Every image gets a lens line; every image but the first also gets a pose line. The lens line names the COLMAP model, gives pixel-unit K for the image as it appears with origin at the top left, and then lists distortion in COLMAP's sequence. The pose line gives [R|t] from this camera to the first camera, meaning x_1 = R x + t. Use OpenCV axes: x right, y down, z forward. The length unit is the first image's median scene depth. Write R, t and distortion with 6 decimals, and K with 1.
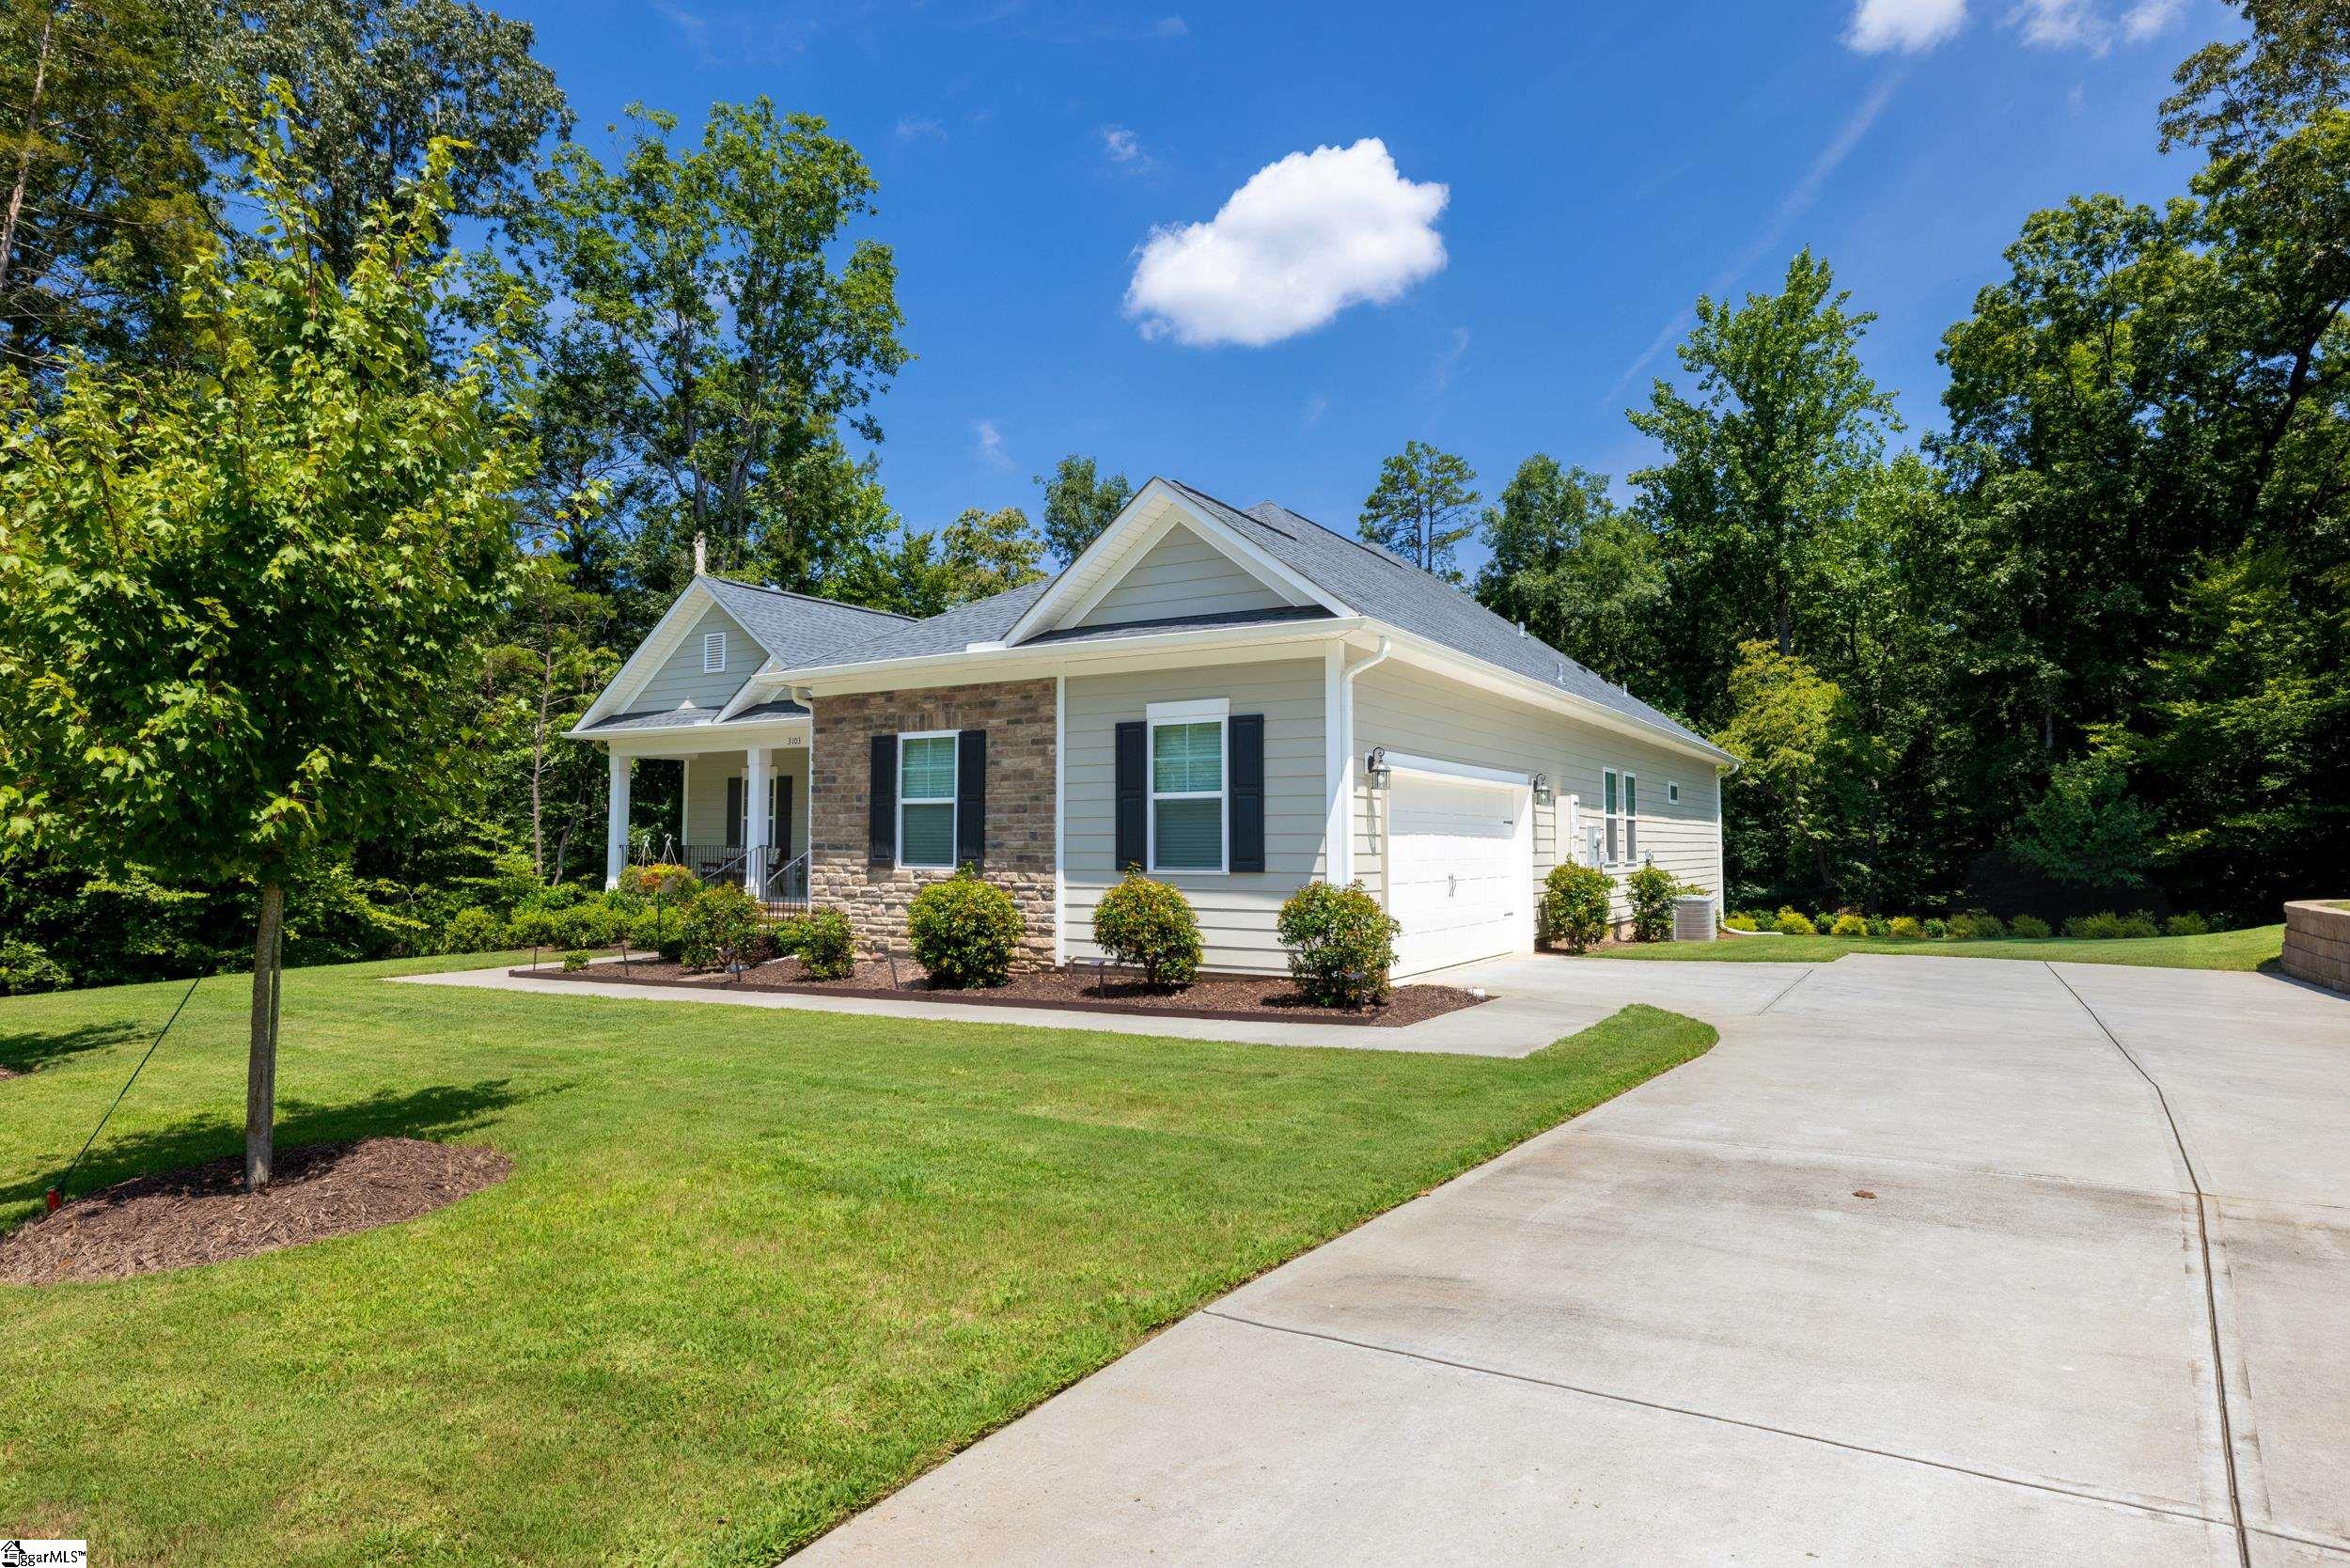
lens RADIAL K [[1321.6, 0, 1175.0], [0, 1321.6, 784.0], [0, 0, 1]] dist [-0.000665, -0.000436]
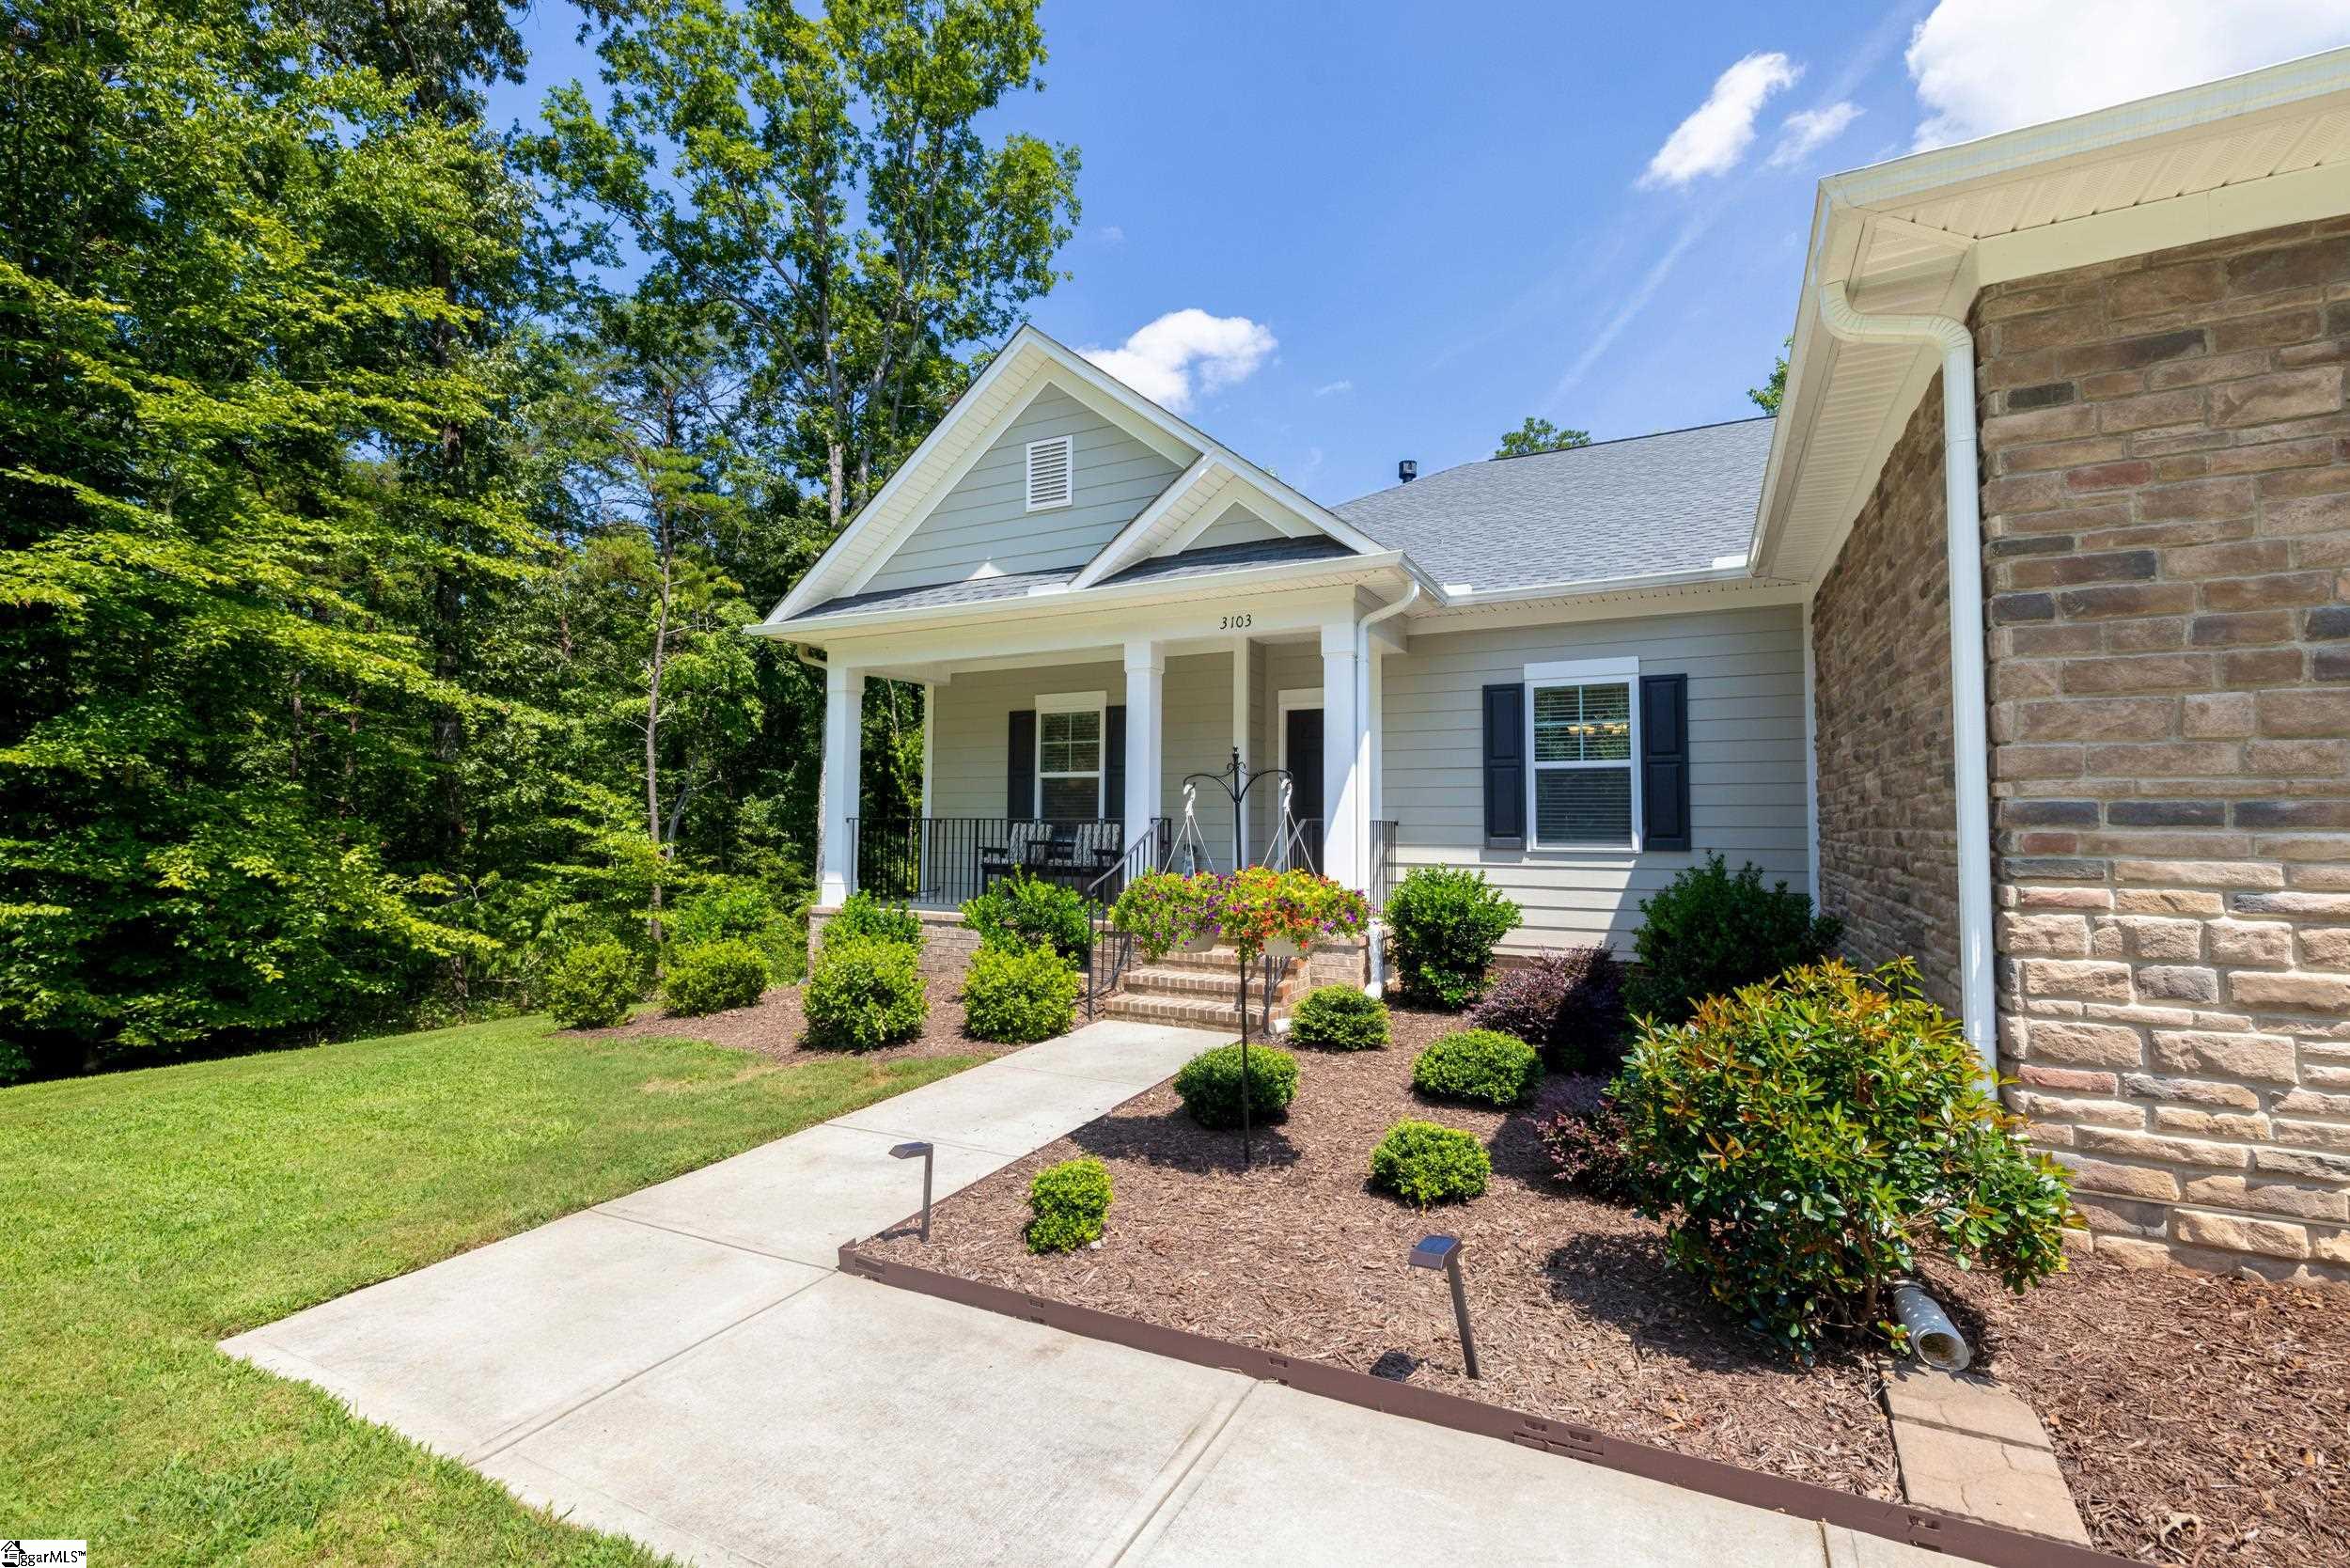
lens RADIAL K [[1017.5, 0, 1175.0], [0, 1017.5, 784.0], [0, 0, 1]] dist [-0.001671, -0.000119]
pose [[0.996785, 0.006262, 0.079873, -0.267393], [-0.006837, 0.999953, 0.006935, 0.023228], [-0.079826, -0.007459, 0.996781, 0.461193]]
